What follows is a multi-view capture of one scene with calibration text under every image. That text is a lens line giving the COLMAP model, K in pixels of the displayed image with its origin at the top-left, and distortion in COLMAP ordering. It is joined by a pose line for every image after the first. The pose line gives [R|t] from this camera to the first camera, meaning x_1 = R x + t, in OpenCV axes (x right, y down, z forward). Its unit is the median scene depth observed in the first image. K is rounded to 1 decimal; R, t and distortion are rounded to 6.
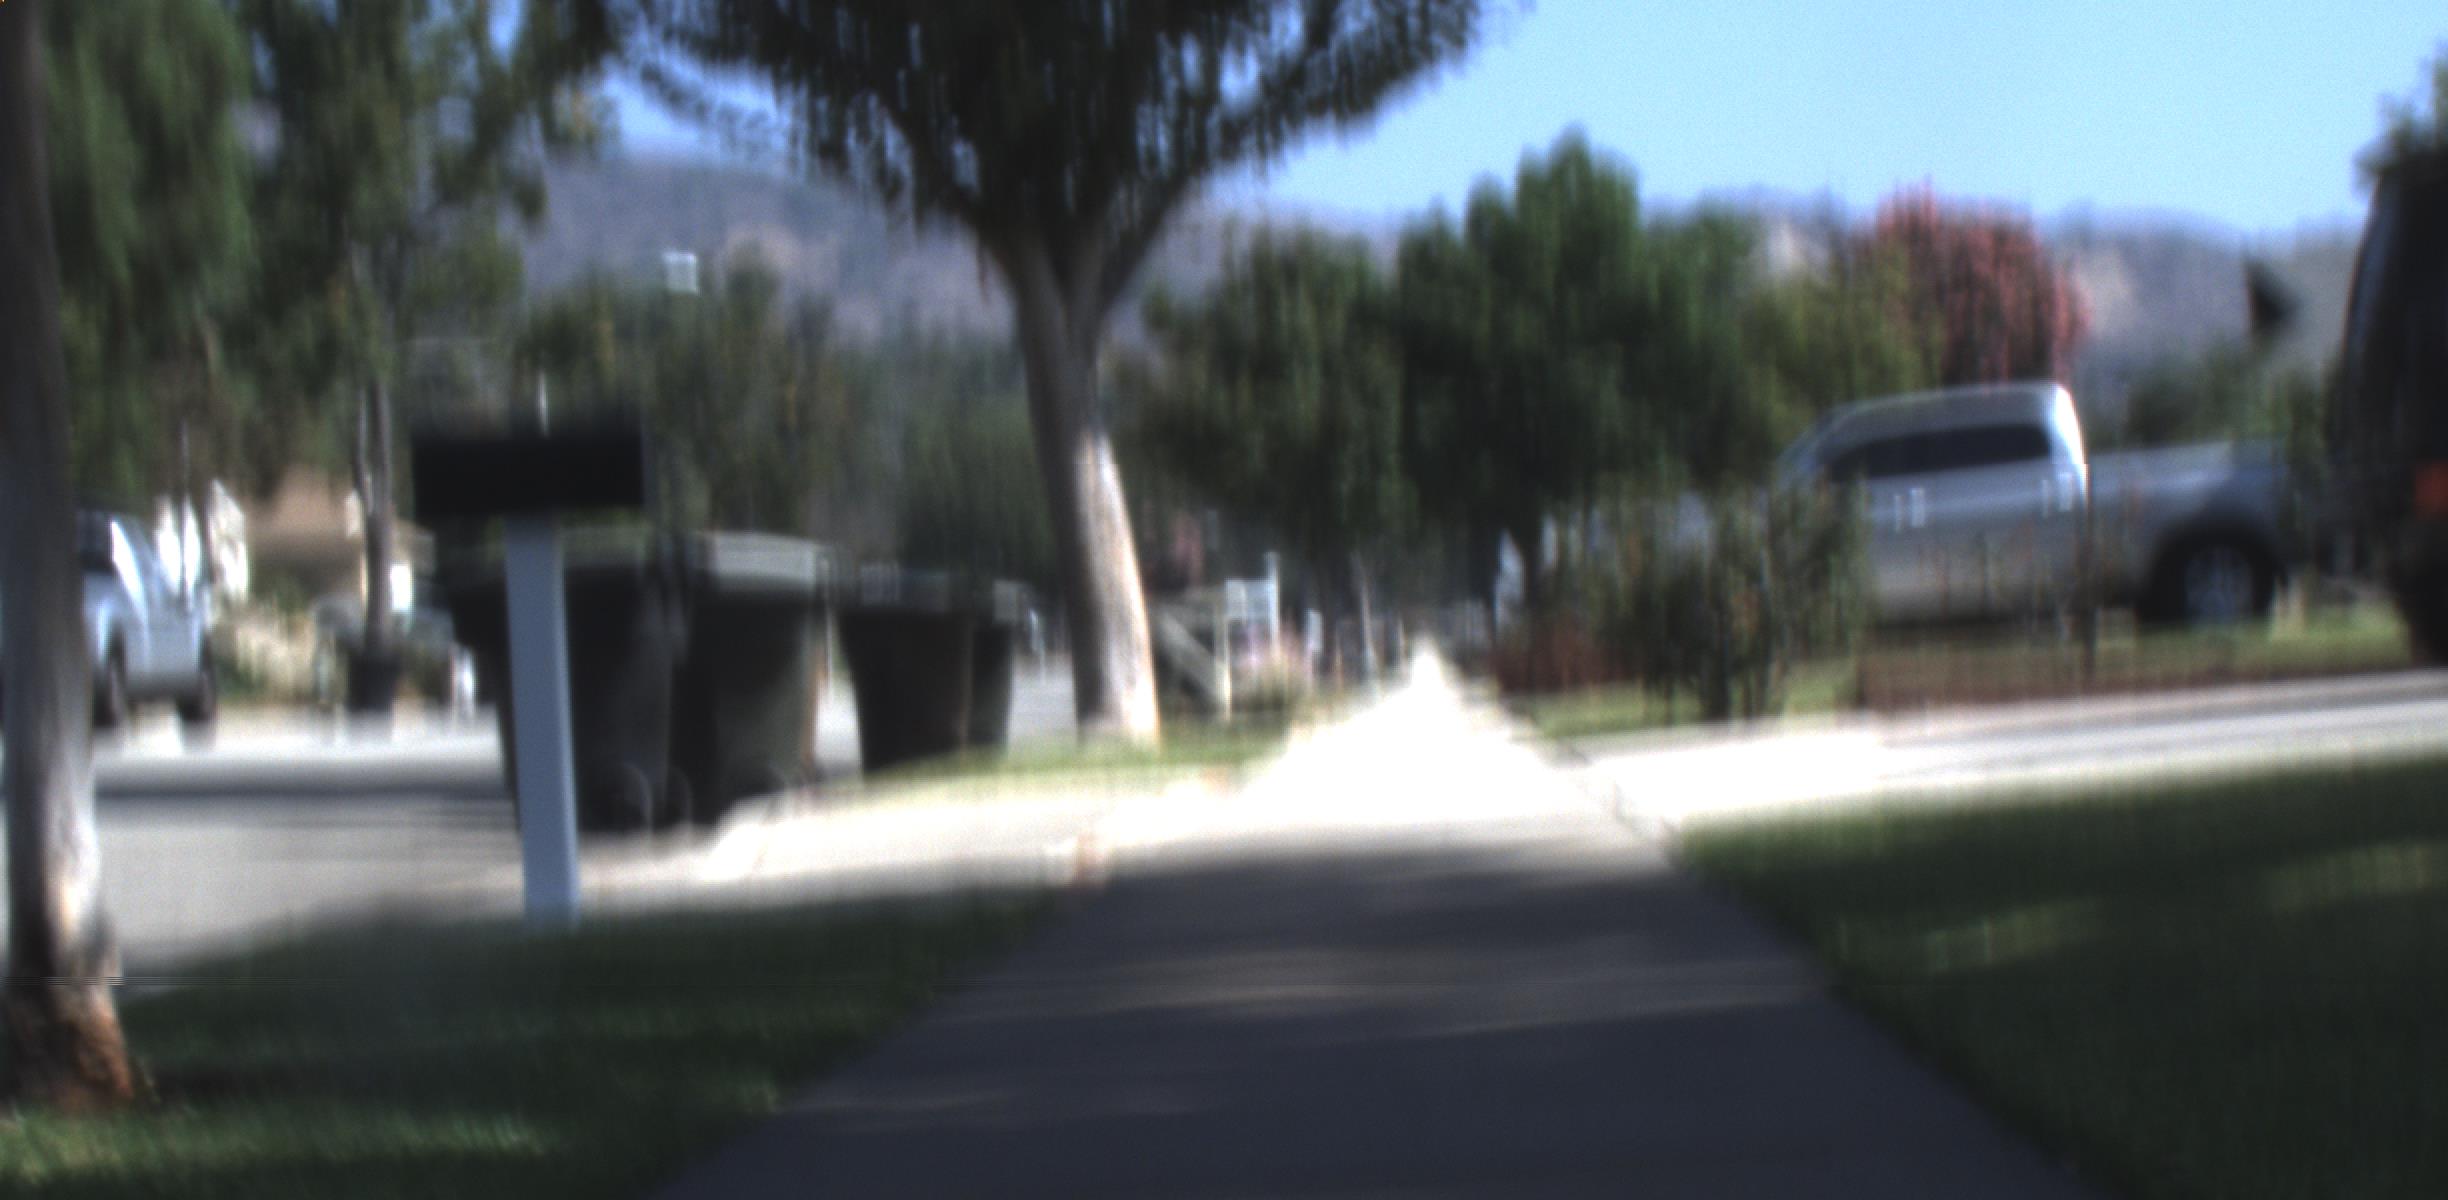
lens RADIAL K [[17244.4, 0, 1228.6], [0, 17244.4, 592.7], [0, 0, 1]] dist [1.666582, 0.000000]
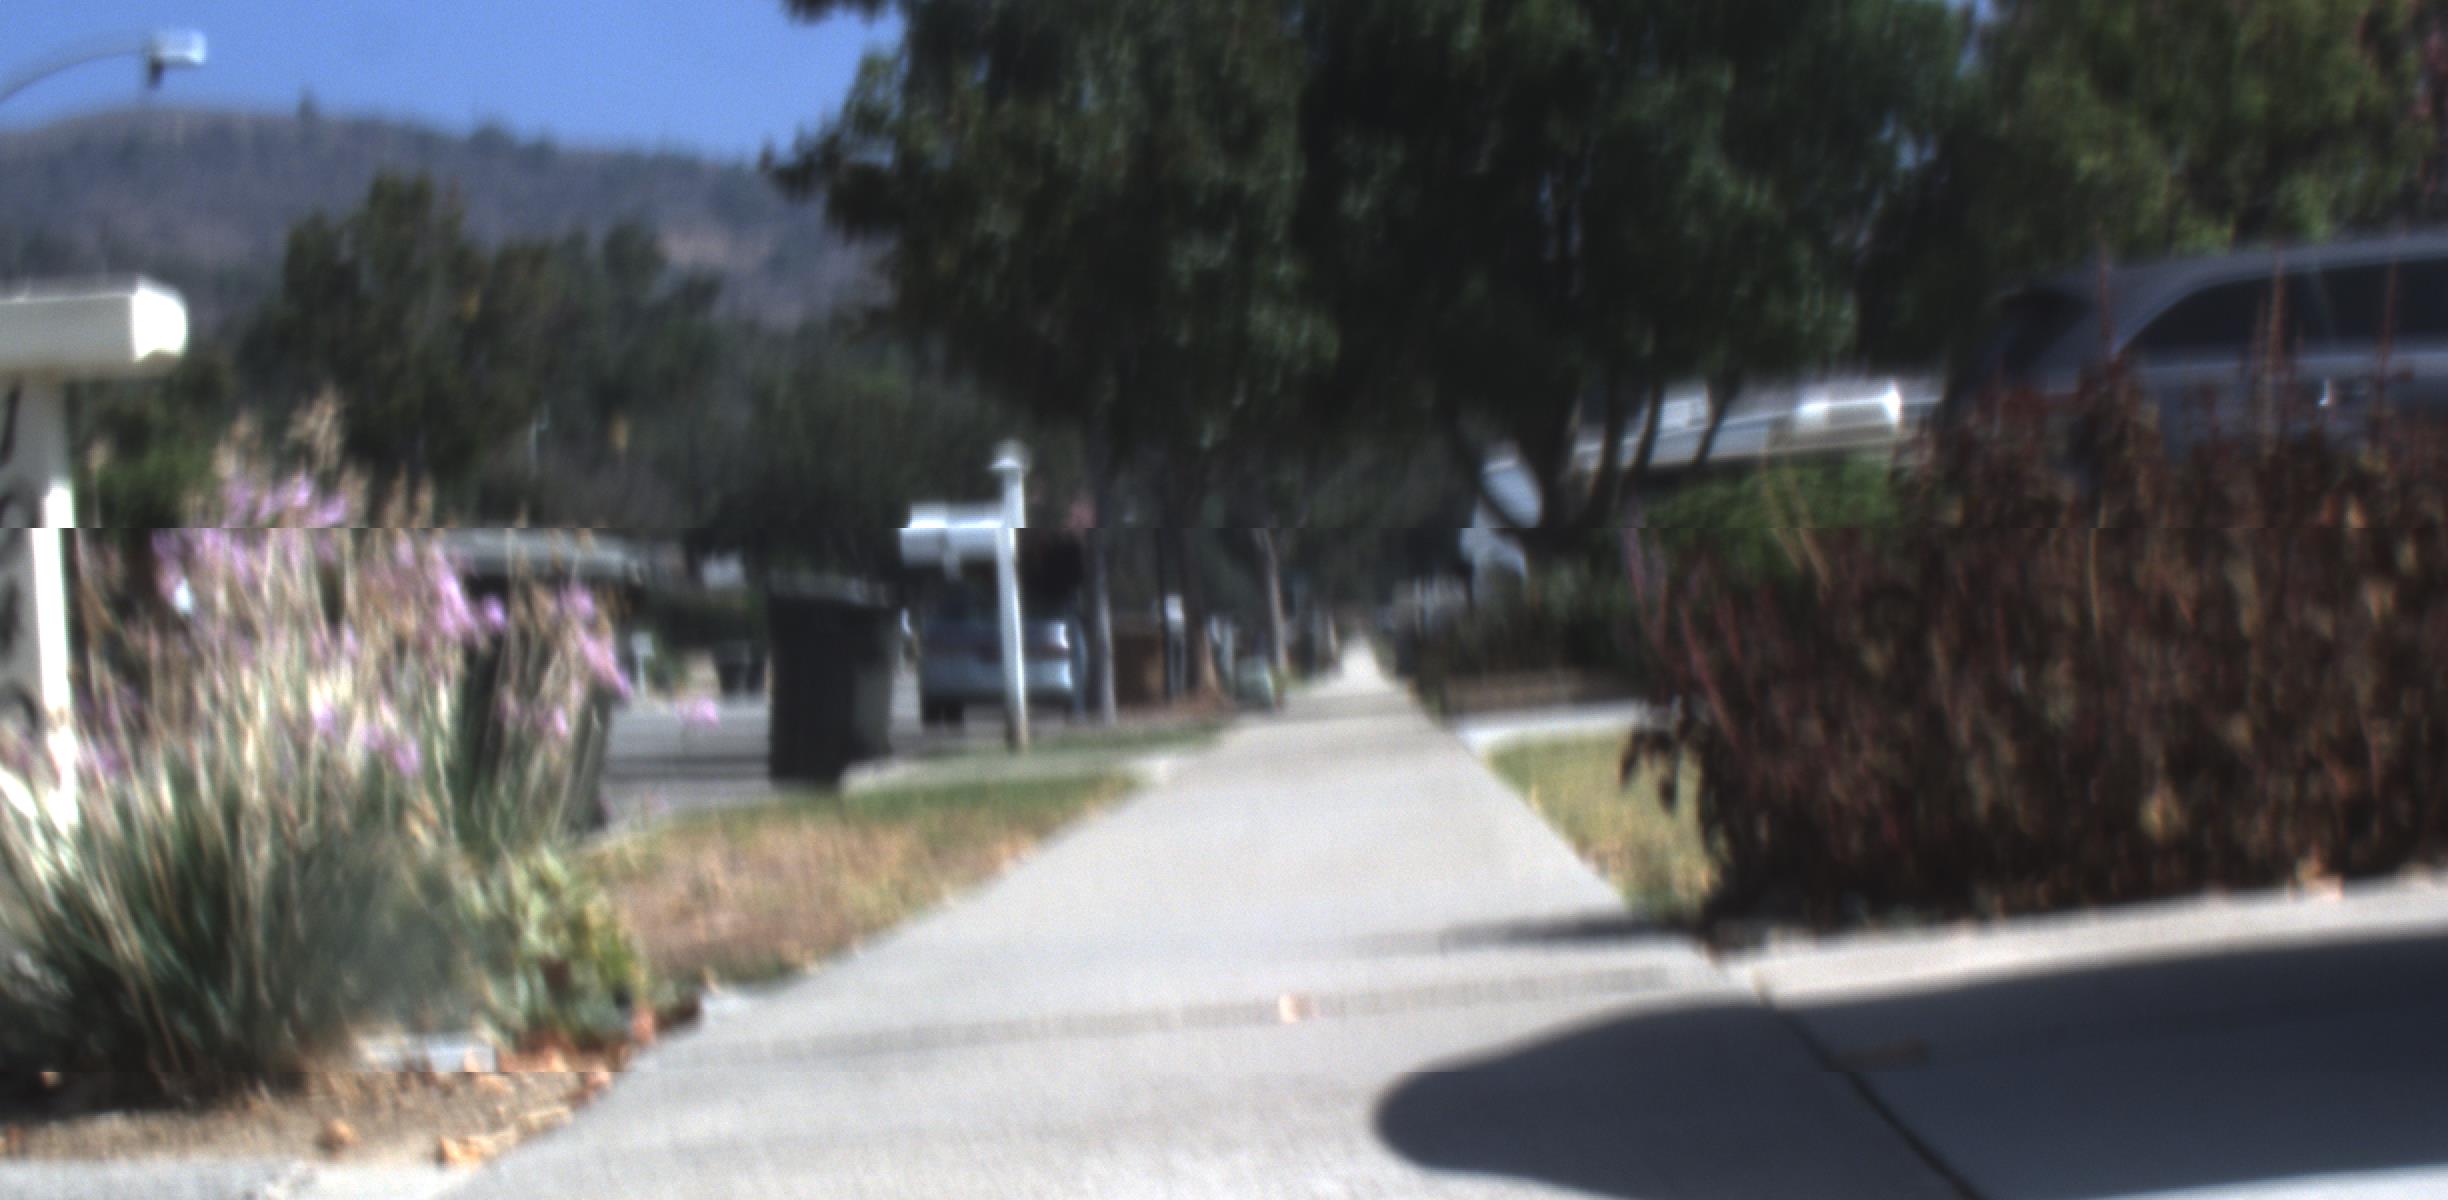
lens RADIAL K [[13544.0, 0, 1222.1], [0, 13544.0, 607.5], [0, 0, 1]] dist [1.258423, 0.000000]
pose [[0.999981, -0.006191, -0.000577, 0.007922], [0.006191, 0.999981, -0.000073, 0.002375], [0.000578, 0.000069, 1.000000, 0.623389]]
